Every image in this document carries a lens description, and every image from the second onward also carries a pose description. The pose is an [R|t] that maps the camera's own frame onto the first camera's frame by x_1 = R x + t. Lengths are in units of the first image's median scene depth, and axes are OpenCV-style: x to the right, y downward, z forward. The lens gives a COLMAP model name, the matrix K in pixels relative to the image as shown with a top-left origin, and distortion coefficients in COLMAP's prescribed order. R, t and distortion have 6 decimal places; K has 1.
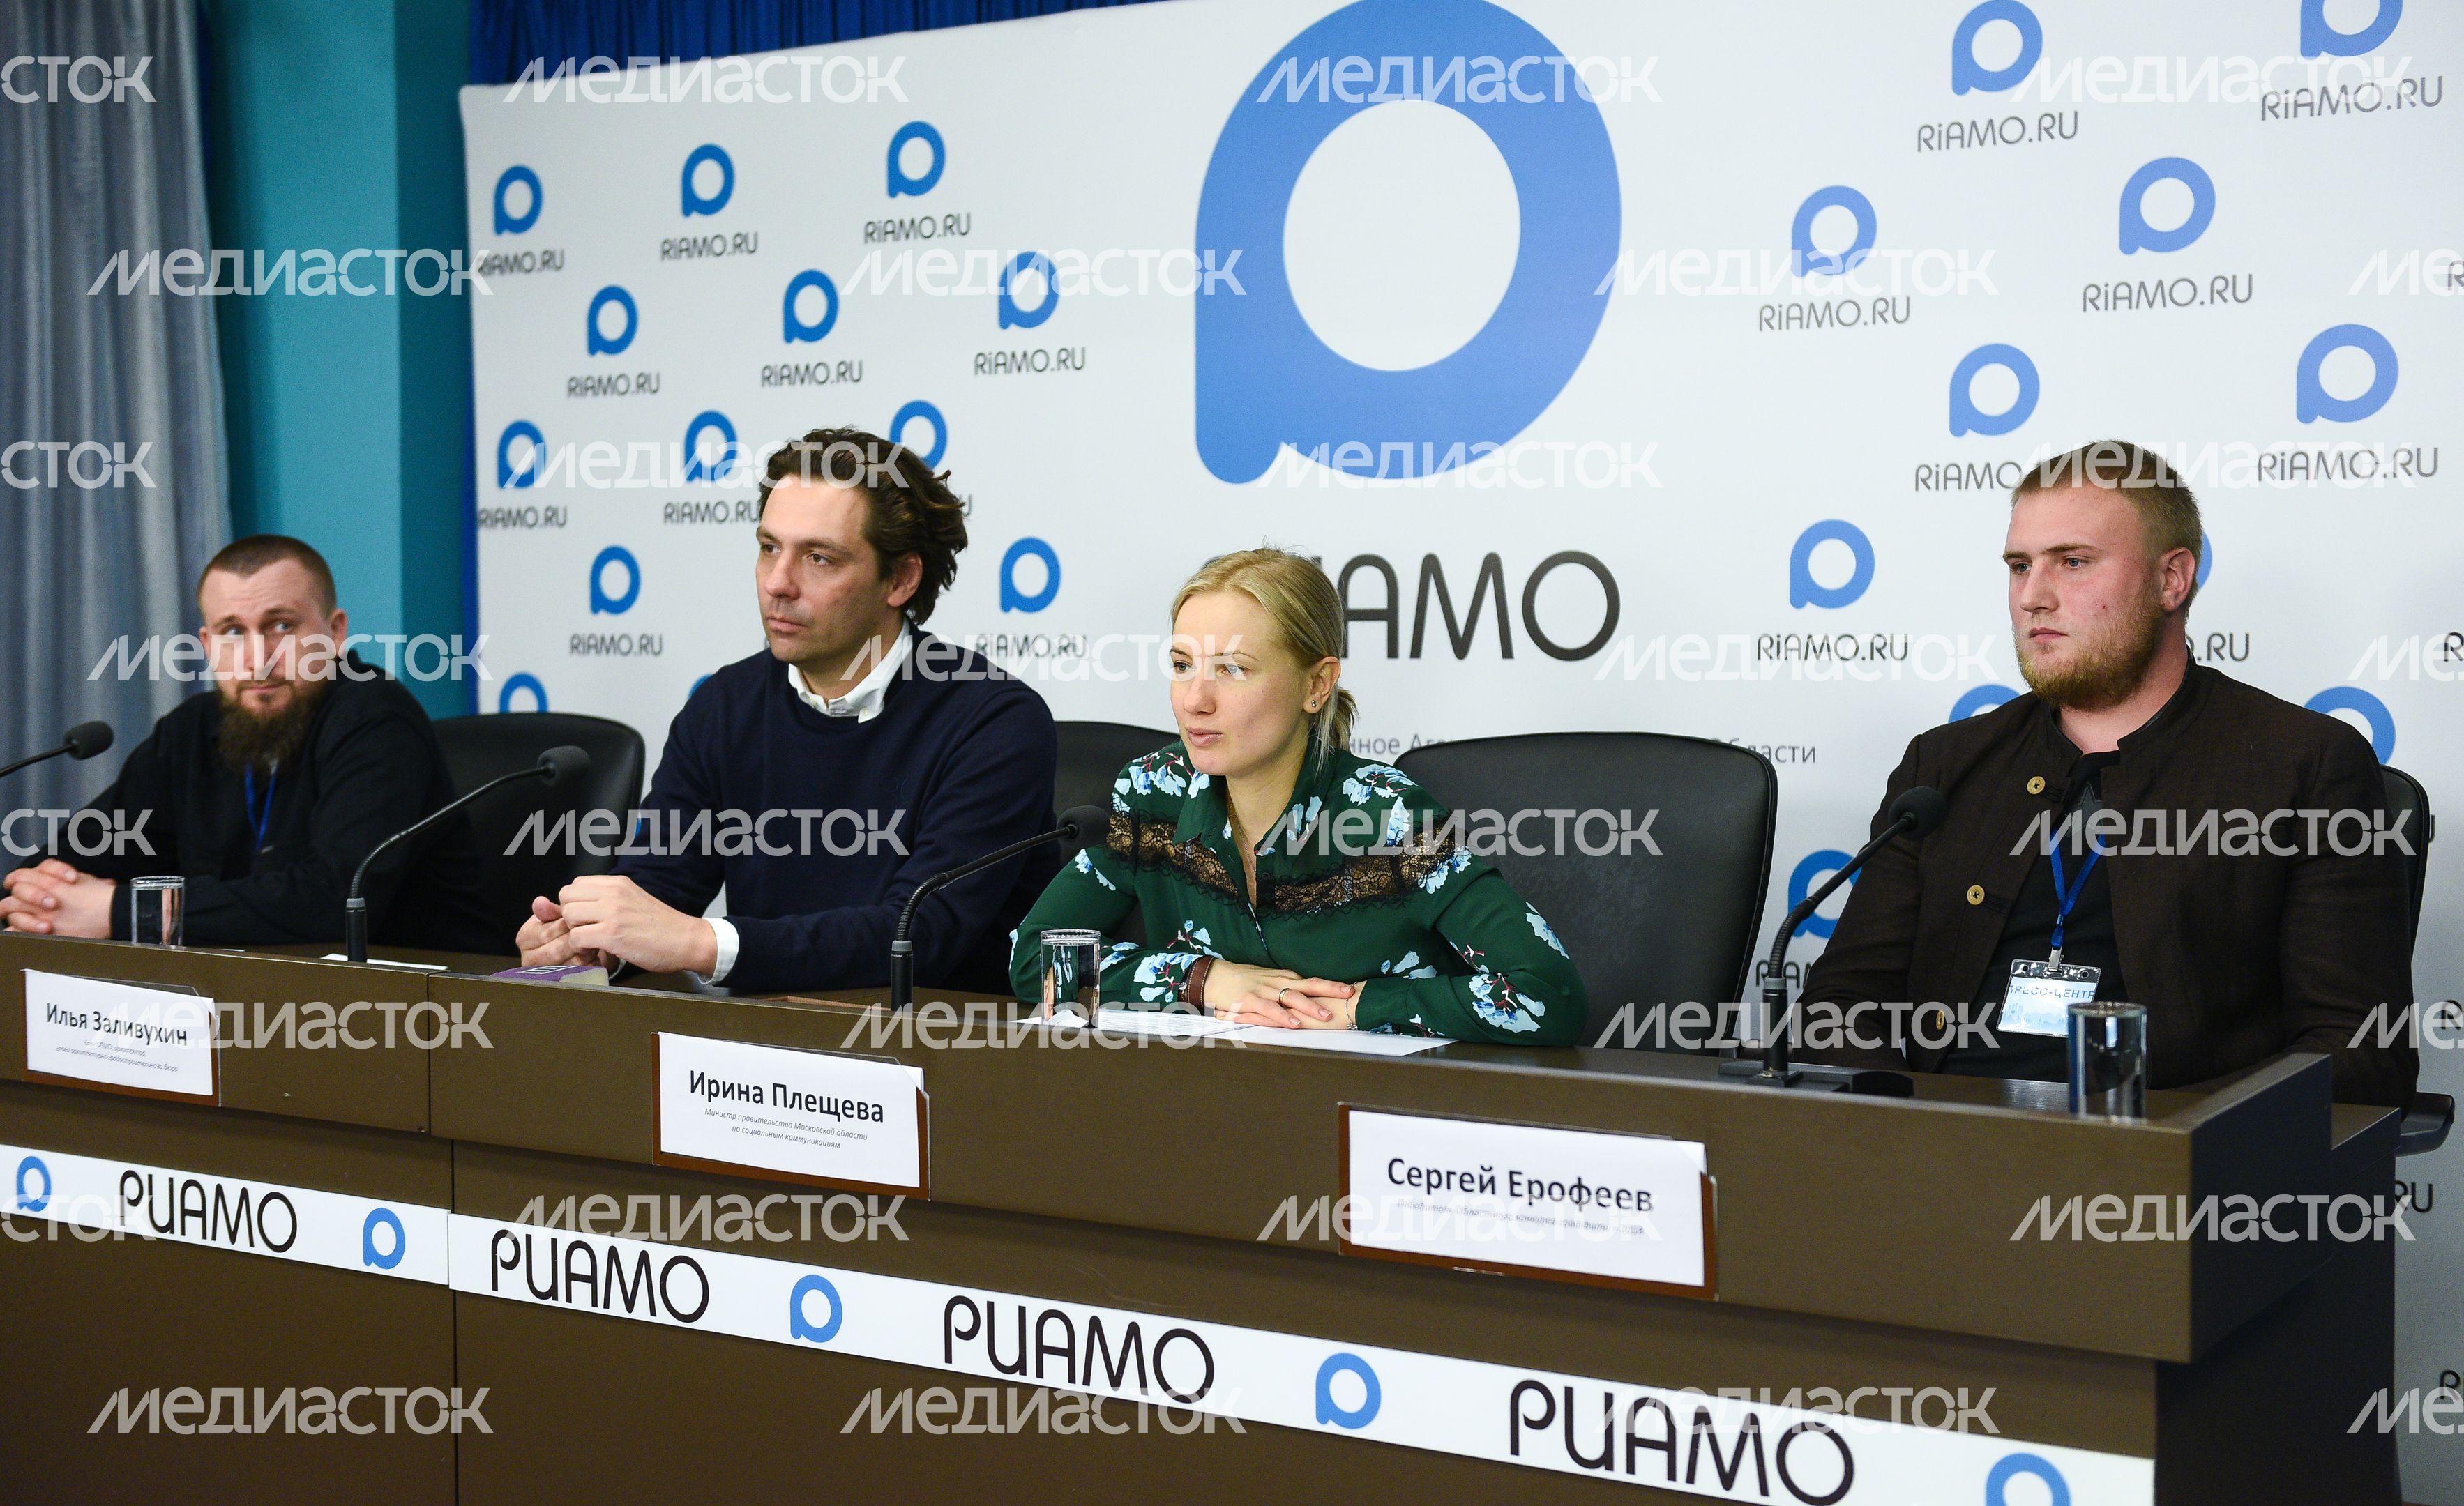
lens RADIAL K [[3077.5, 0, 1232.6], [0, 3077.5, 714.8], [0, 0, 1]] dist [0.009433, -0.009077]
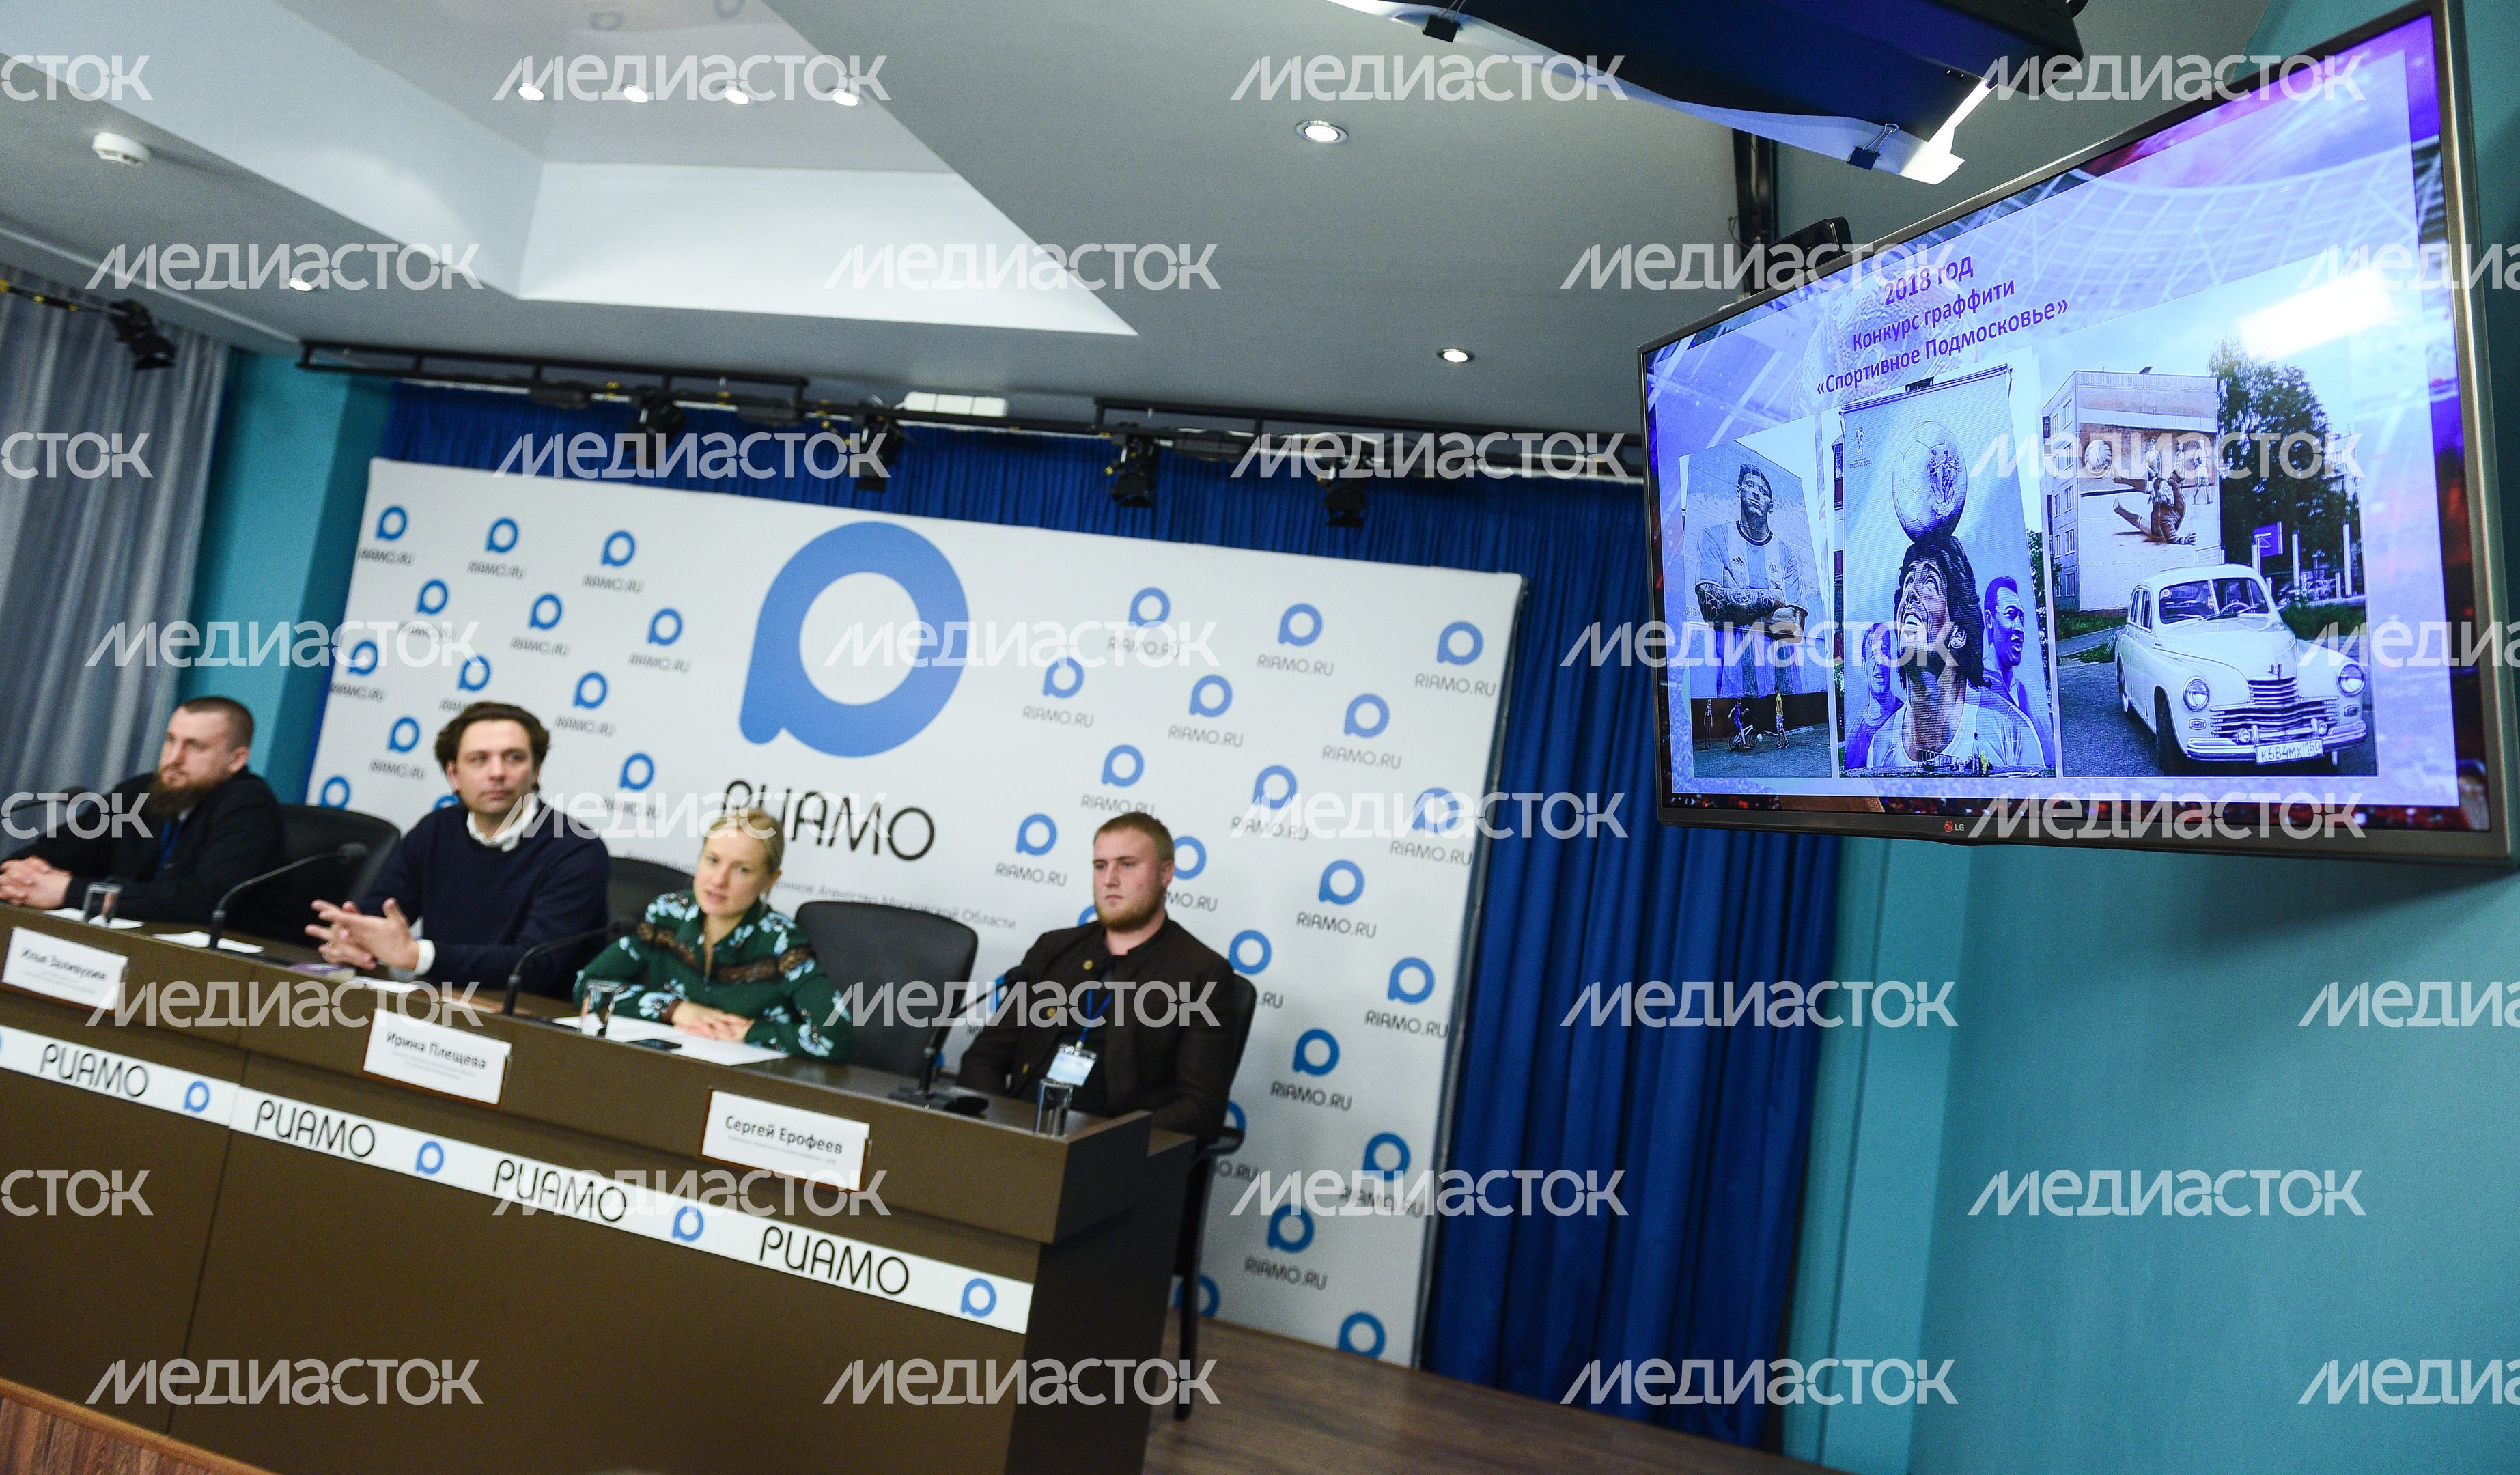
lens RADIAL K [[1680.4, 0, 1258.1], [0, 1680.4, 648.7], [0, 0, 1]] dist [-0.003461, 0.003609]
pose [[0.950362, 0.176360, 0.256339, 0.032078], [-0.143826, 0.979550, -0.140698, -0.047107], [-0.275910, 0.096846, 0.956292, -0.192555]]
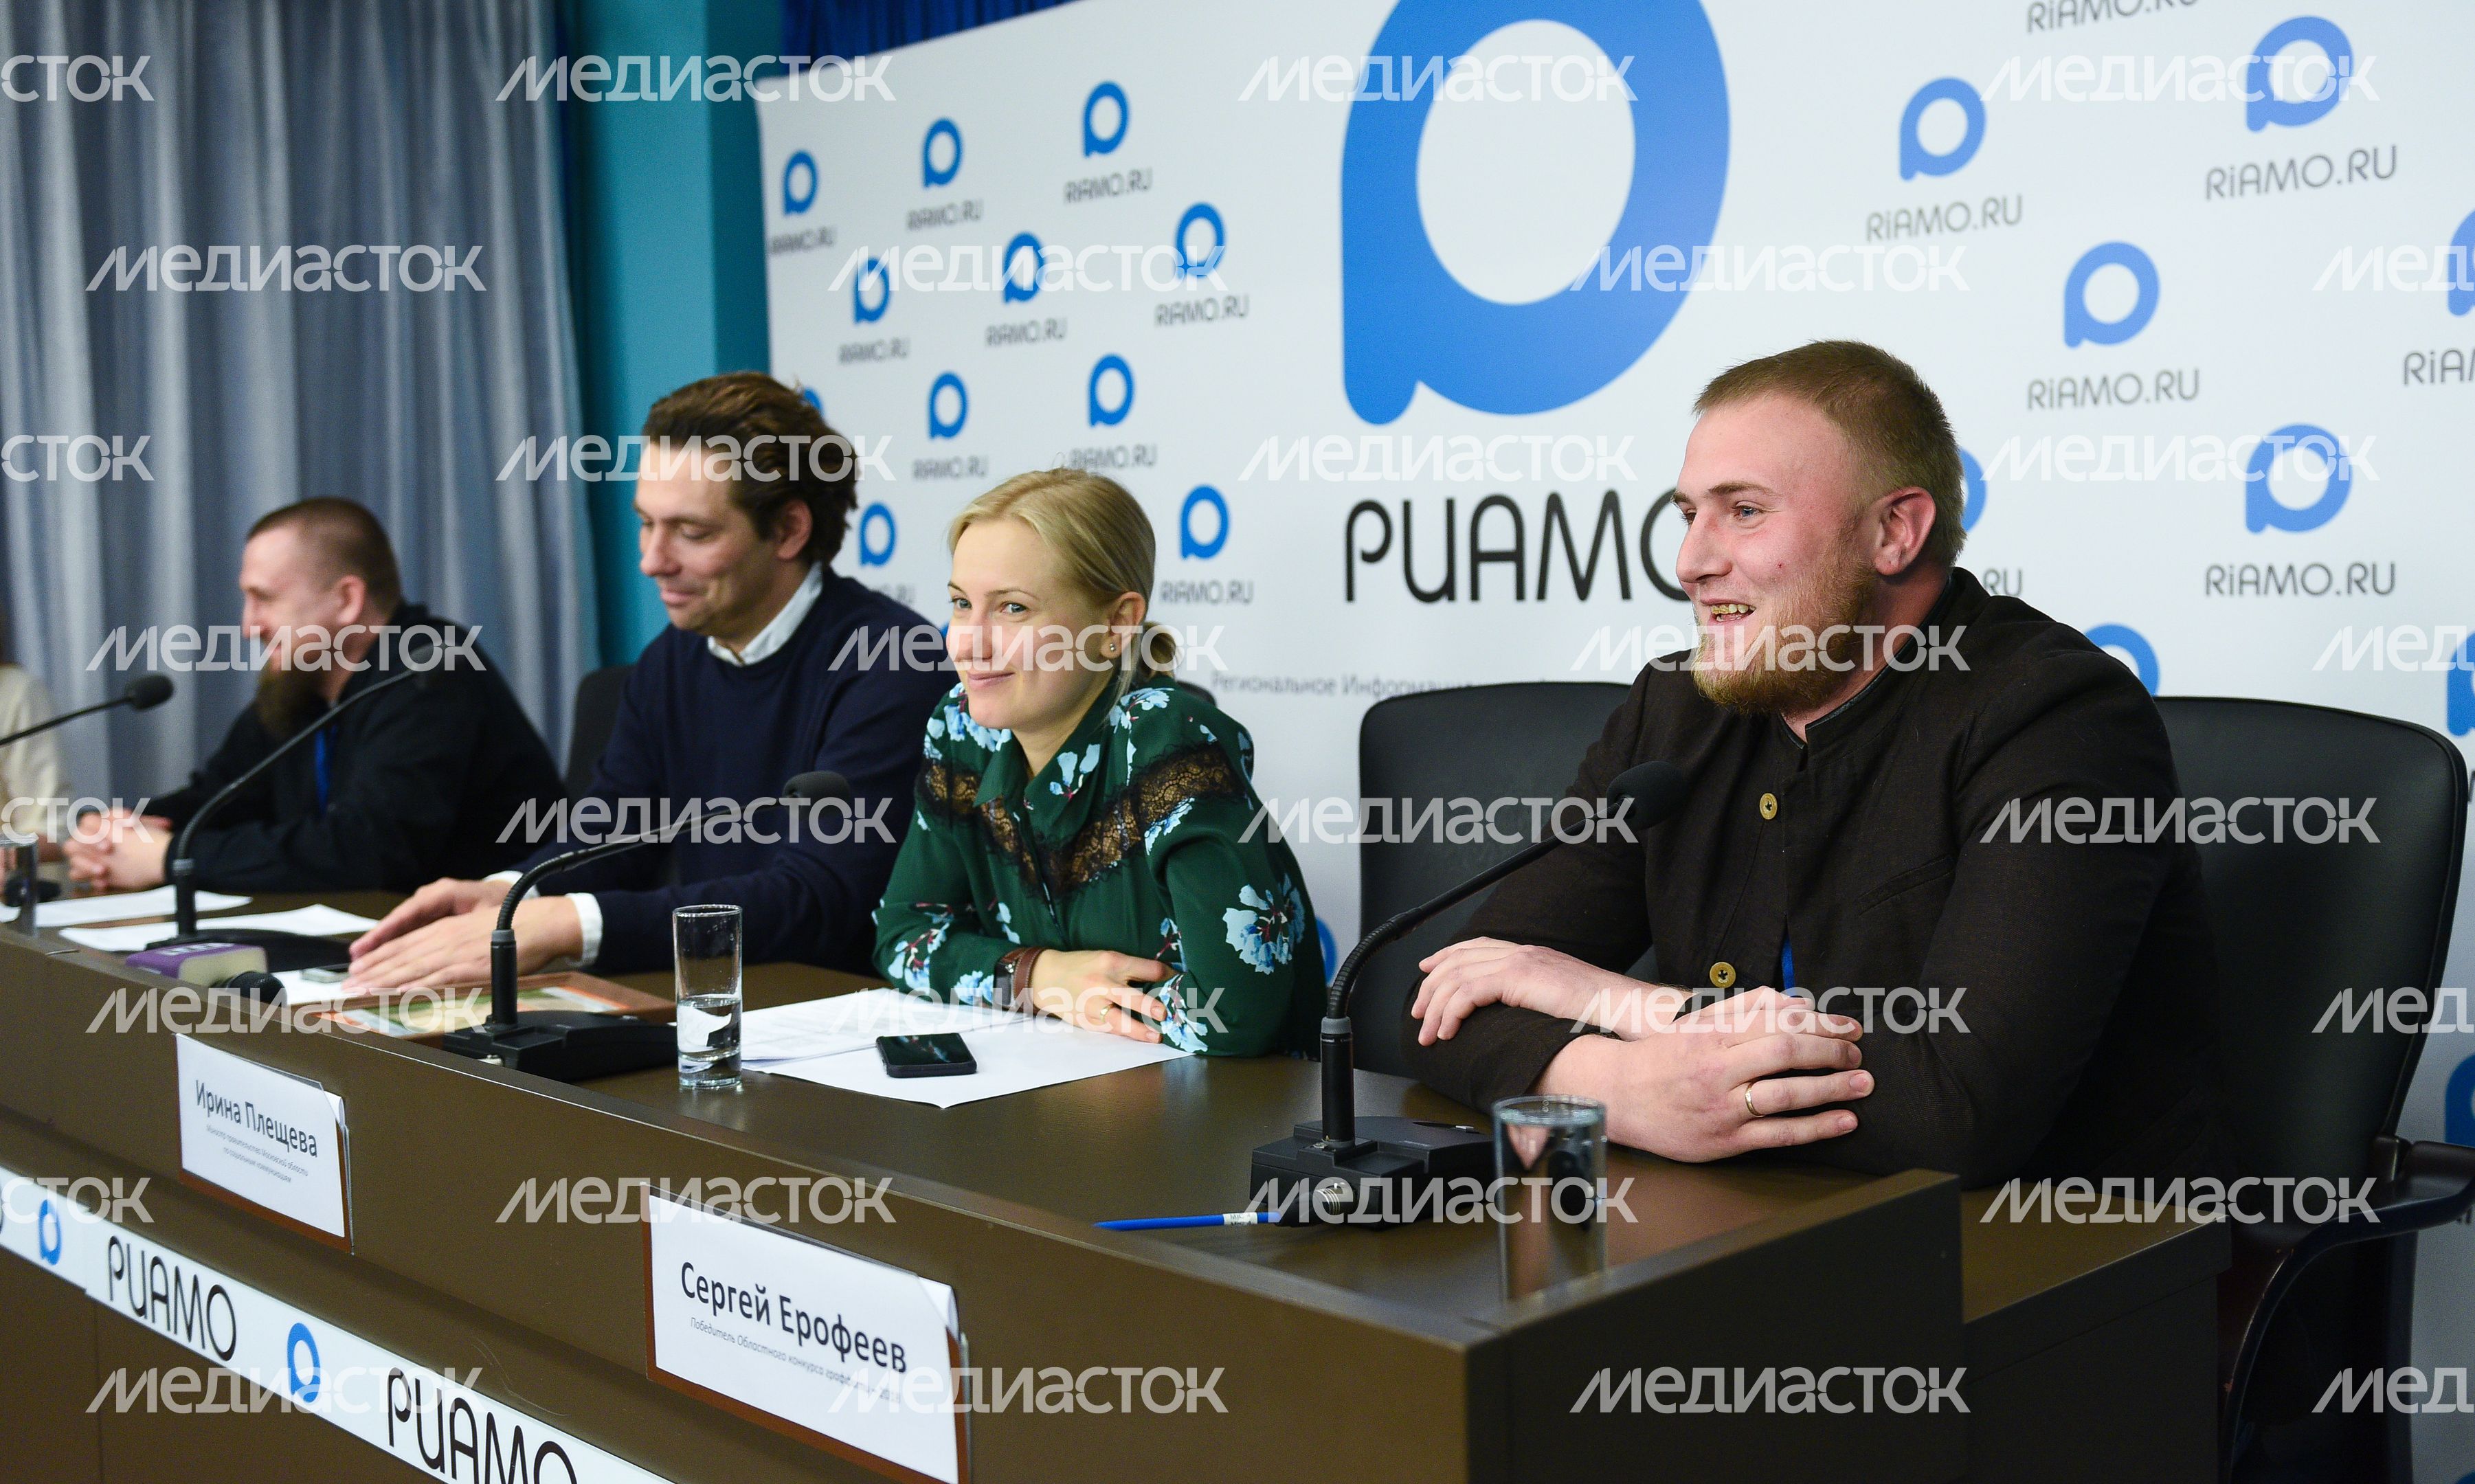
lens RADIAL K [[2553.9, 0, 1290.9], [0, 2553.9, 681.9], [0, 0, 1]] dist [-0.005324, -0.009743]
pose [[0.975187, -0.002705, -0.221365, 0.241772], [0.005311, 0.999923, 0.011179, -0.003377], [0.221318, -0.012077, 0.975127, 0.303781]]
